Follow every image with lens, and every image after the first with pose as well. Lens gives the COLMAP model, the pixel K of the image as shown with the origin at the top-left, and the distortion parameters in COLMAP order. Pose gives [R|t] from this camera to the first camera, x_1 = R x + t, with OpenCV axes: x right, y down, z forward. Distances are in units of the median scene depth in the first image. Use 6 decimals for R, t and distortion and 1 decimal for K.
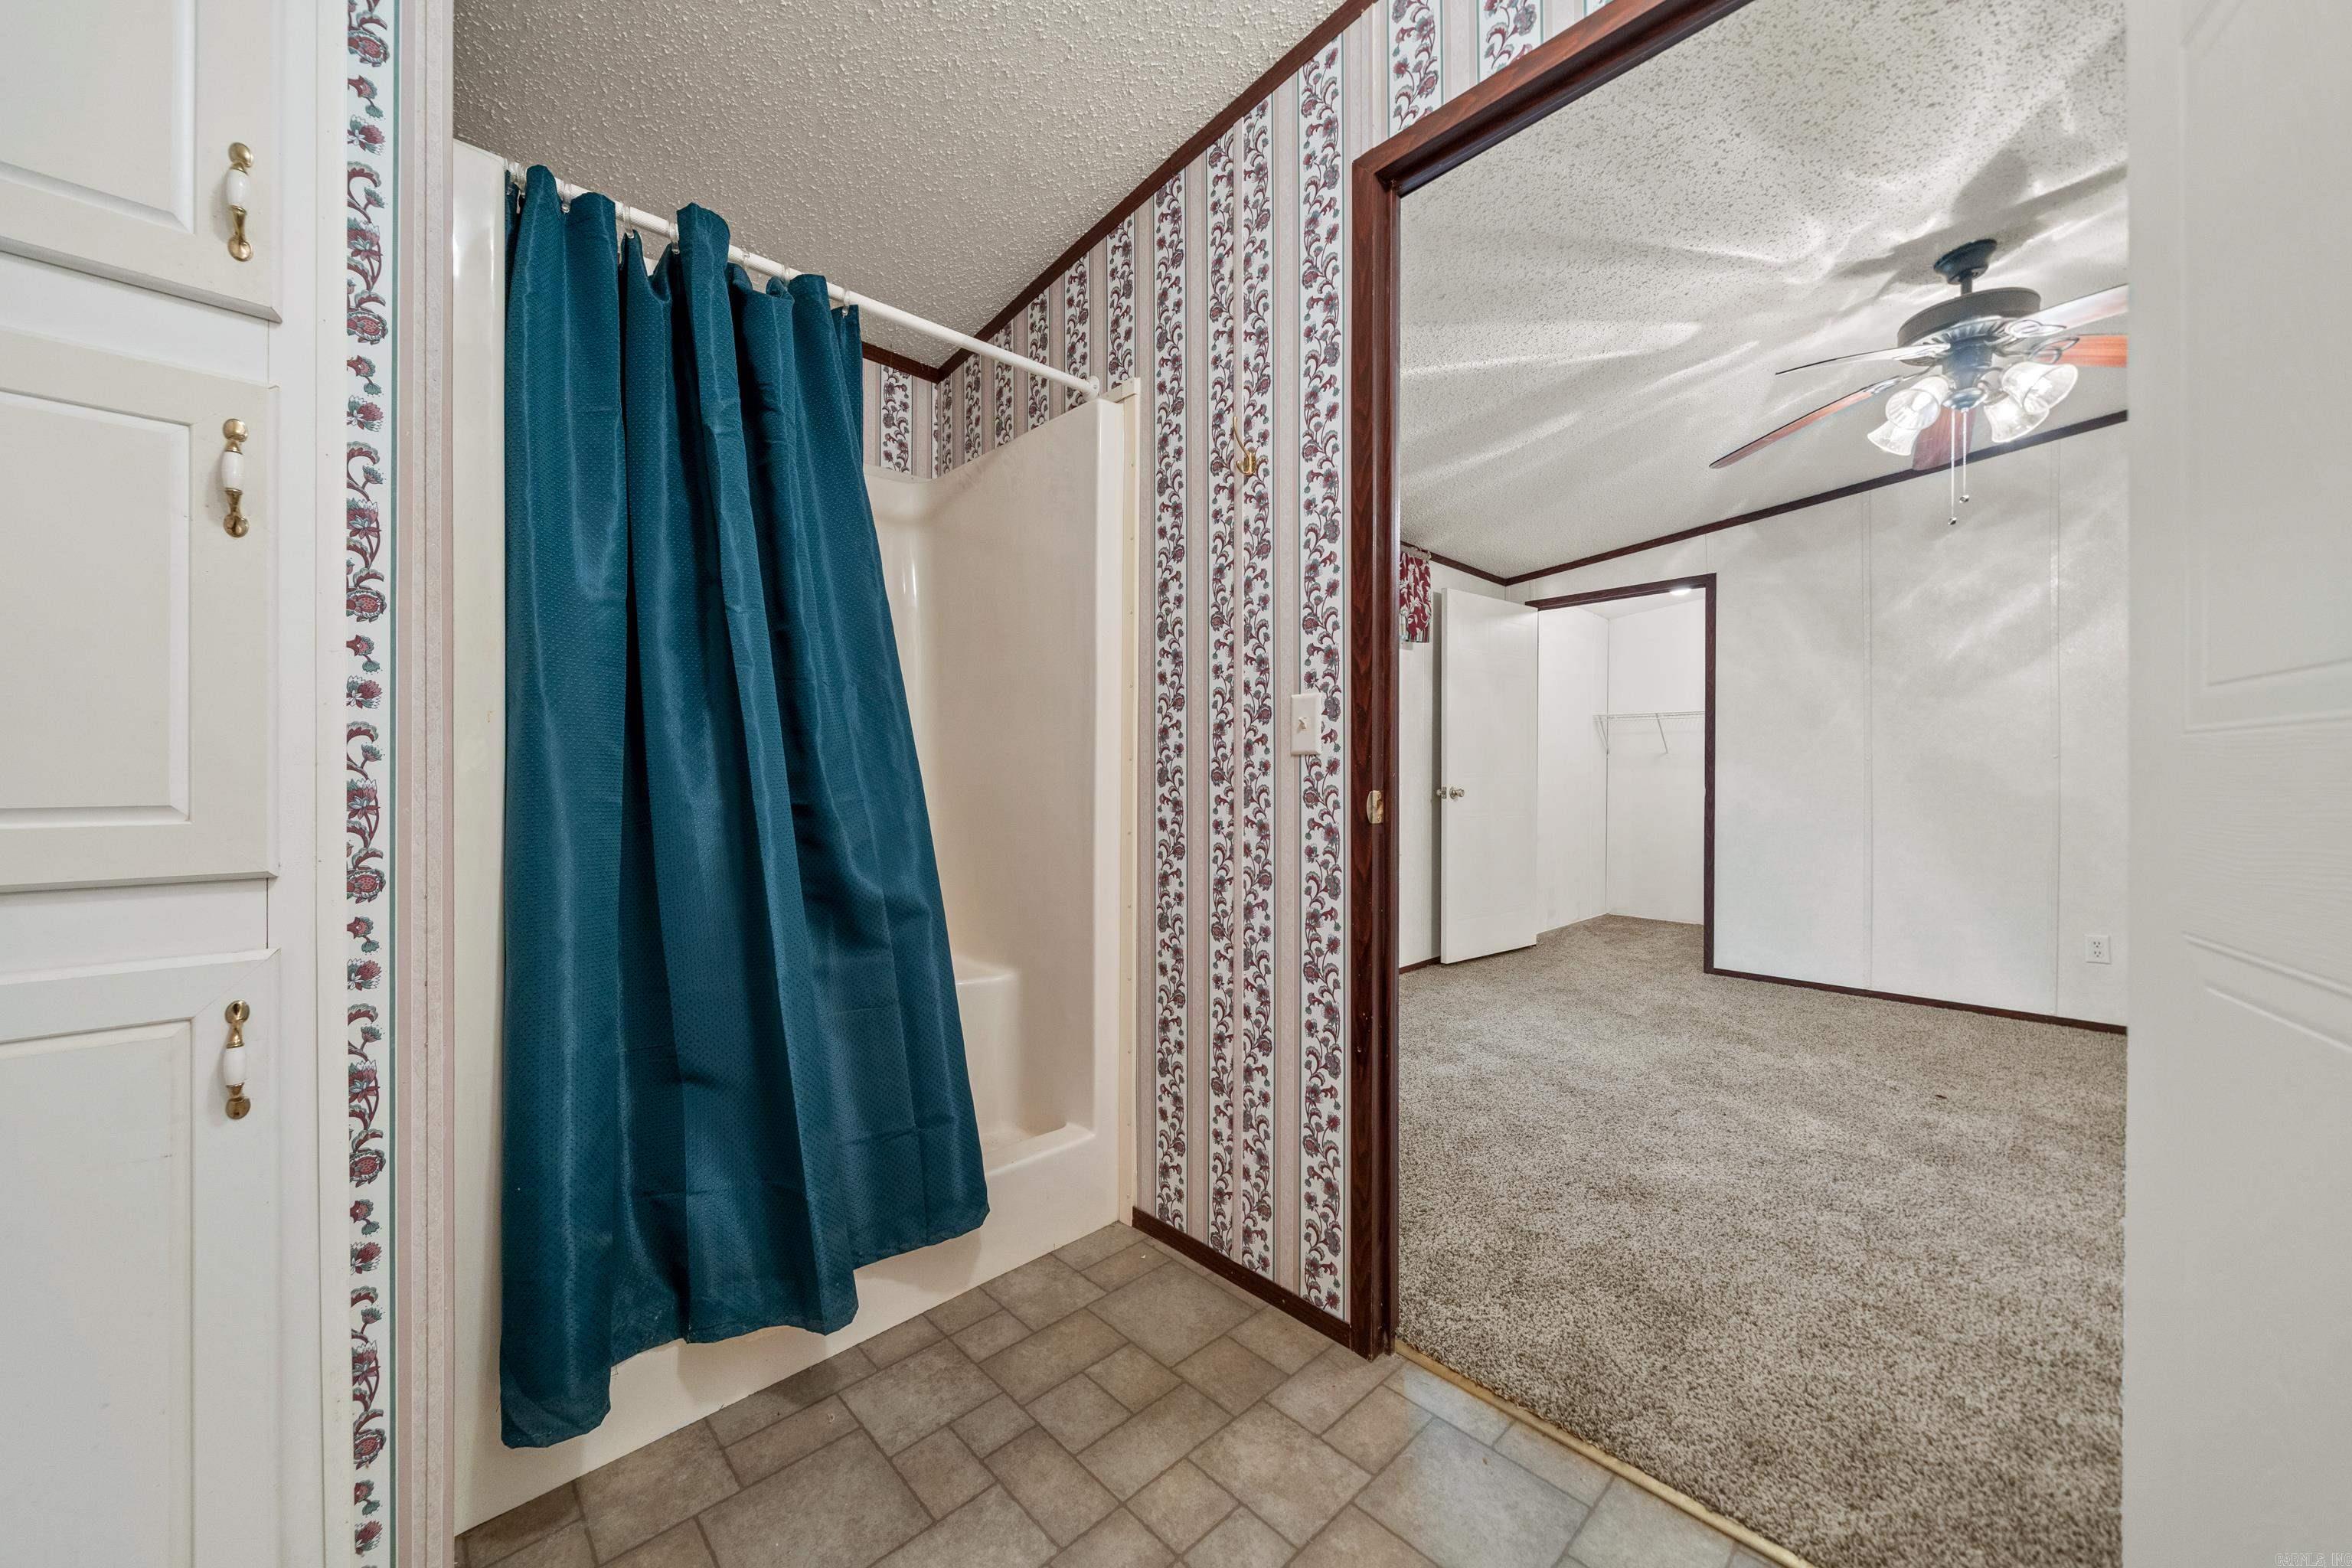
lens RADIAL K [[885.0, 0, 1171.6], [0, 885.0, 785.5], [0, 0, 1]] dist [0.006604, 0.000946]
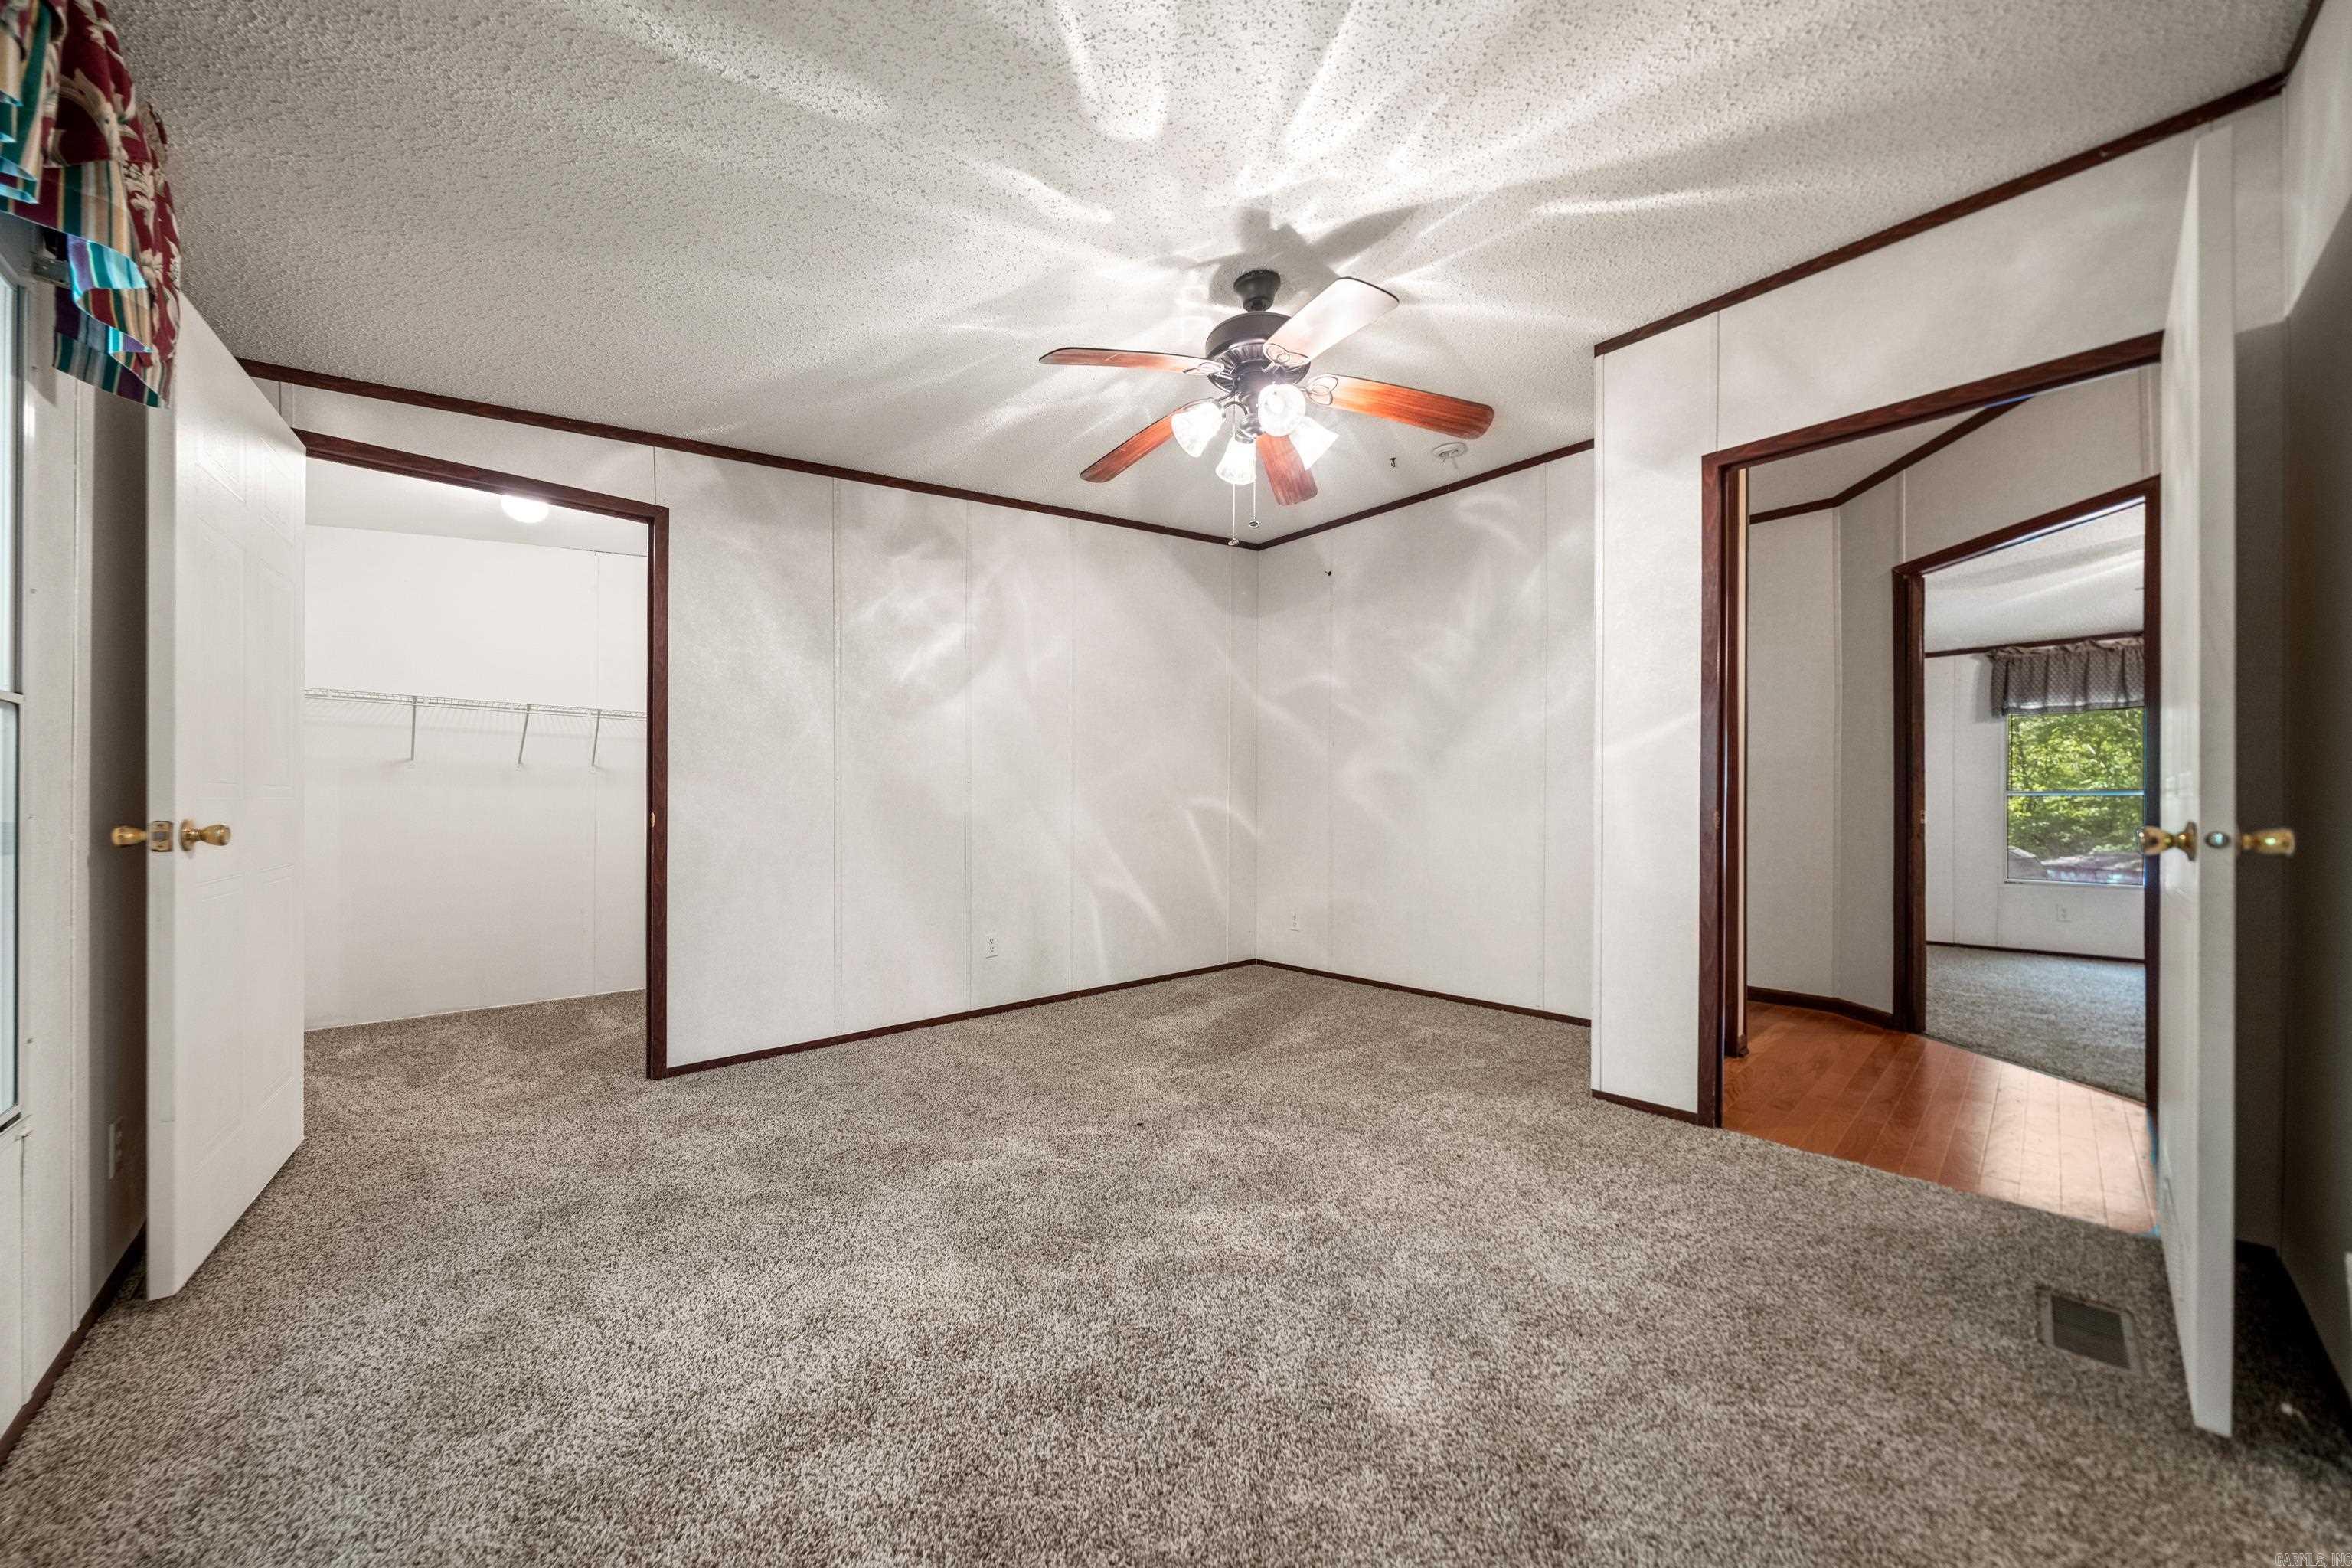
lens RADIAL K [[804.4, 0, 1171.3], [0, 804.4, 804.7], [0, 0, 1]] dist [-0.003478, 0.000011]
pose [[0.033461, -0.002539, 0.999437, -0.013813], [0.003962, 0.999989, 0.002408, -0.004180], [-0.999432, 0.003879, 0.033471, 0.675104]]
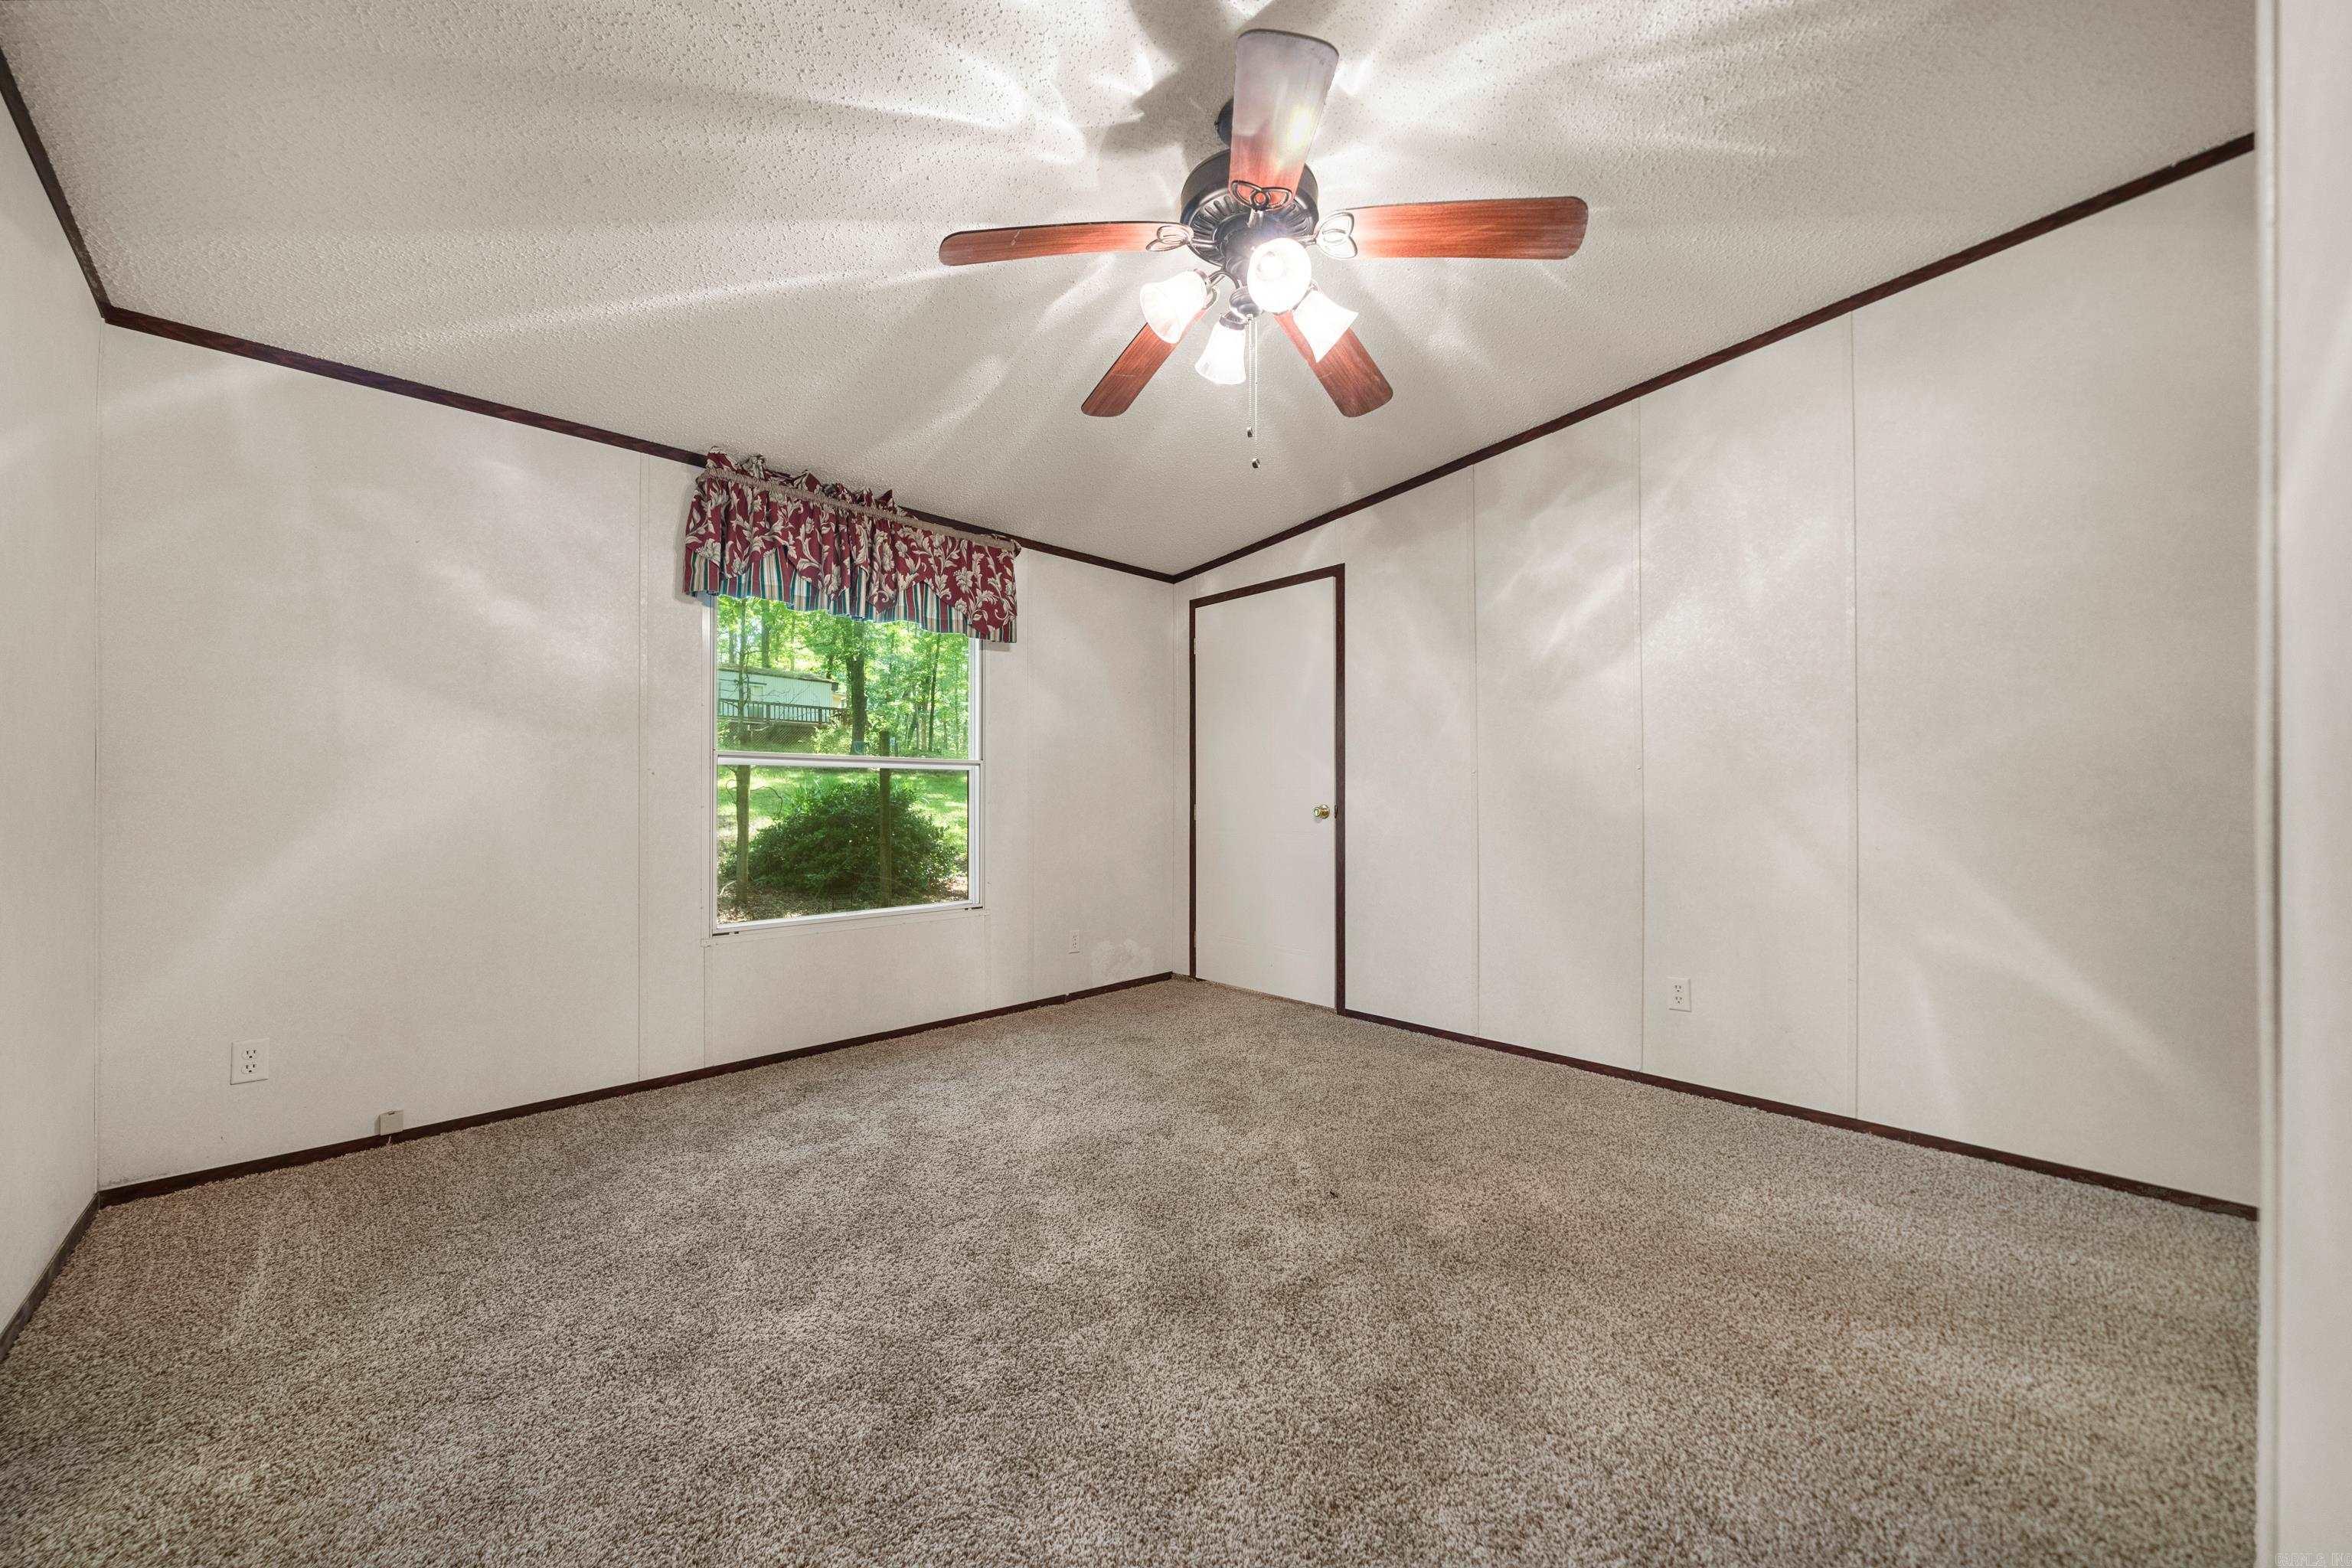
lens RADIAL K [[885.0, 0, 1184.8], [0, 885.0, 796.4], [0, 0, 1]] dist [0.006604, 0.000946]
pose [[0.999970, -0.007622, 0.001523, 0.525627], [0.007644, 0.999858, -0.015010, 0.005053], [-0.001408, 0.015022, 0.999886, 0.145818]]
